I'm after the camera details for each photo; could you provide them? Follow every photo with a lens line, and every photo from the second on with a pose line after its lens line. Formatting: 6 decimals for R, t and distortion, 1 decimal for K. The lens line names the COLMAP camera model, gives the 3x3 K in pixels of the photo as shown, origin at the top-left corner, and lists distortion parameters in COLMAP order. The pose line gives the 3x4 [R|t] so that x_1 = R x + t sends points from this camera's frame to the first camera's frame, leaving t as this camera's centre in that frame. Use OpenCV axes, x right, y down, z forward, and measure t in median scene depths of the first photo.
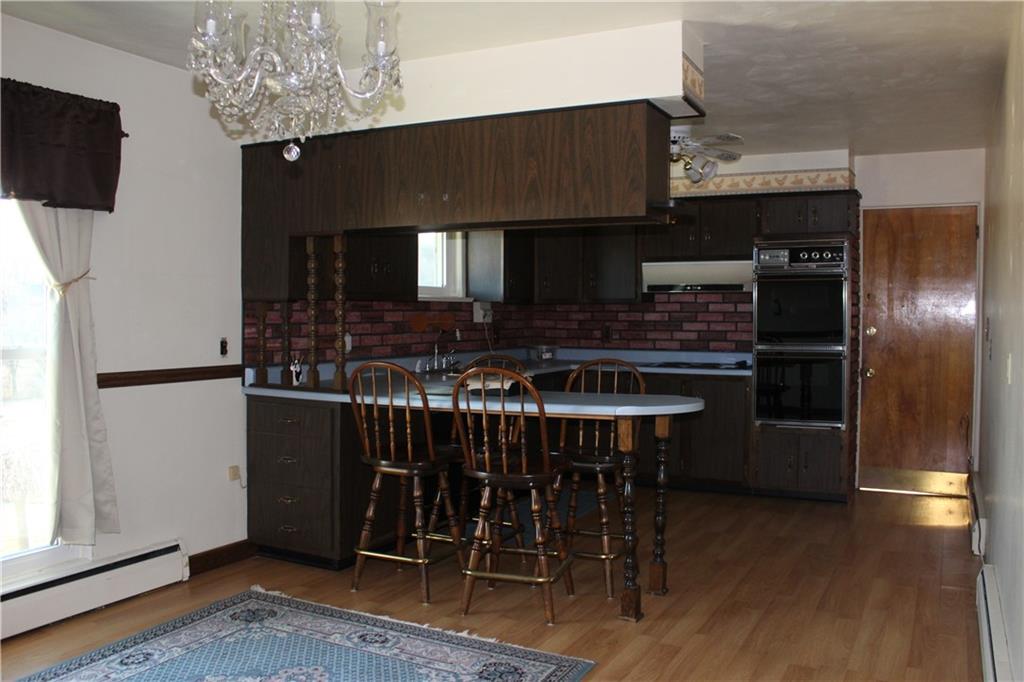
lens RADIAL K [[869.8, 0, 512.0], [0, 869.8, 341.0], [0, 0, 1]] dist [-0.038652, 0.006481]
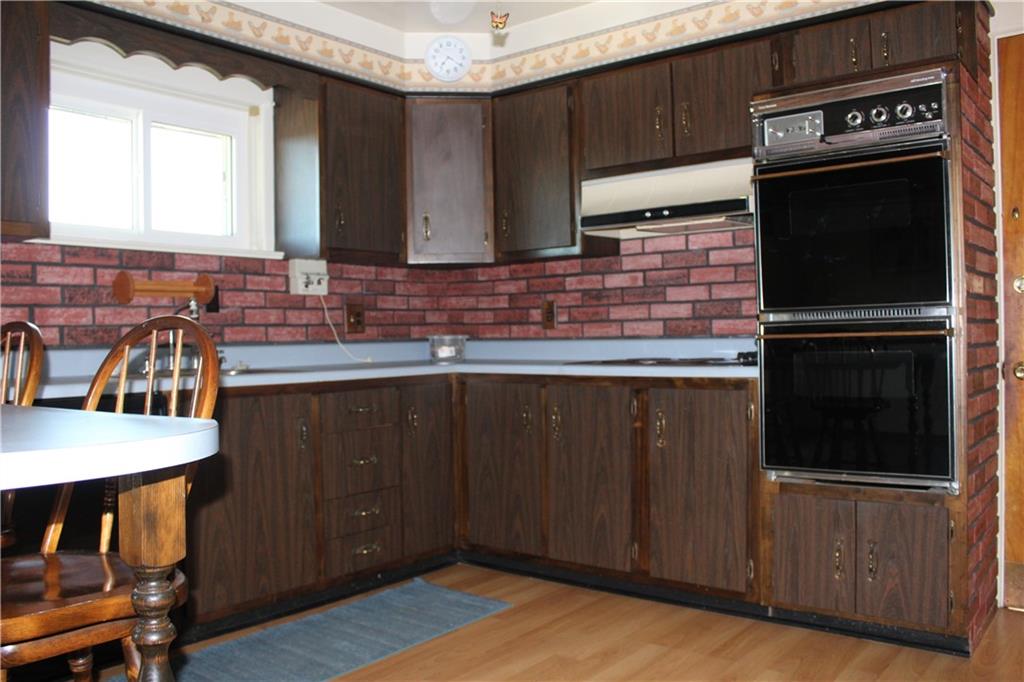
lens RADIAL K [[869.8, 0, 512.0], [0, 869.8, 341.0], [0, 0, 1]] dist [-0.038652, 0.006481]
pose [[0.982676, -0.019137, -0.184344, 0.203843], [0.014576, 0.999554, -0.026065, 0.026674], [0.184760, 0.022927, 0.982516, 0.435474]]
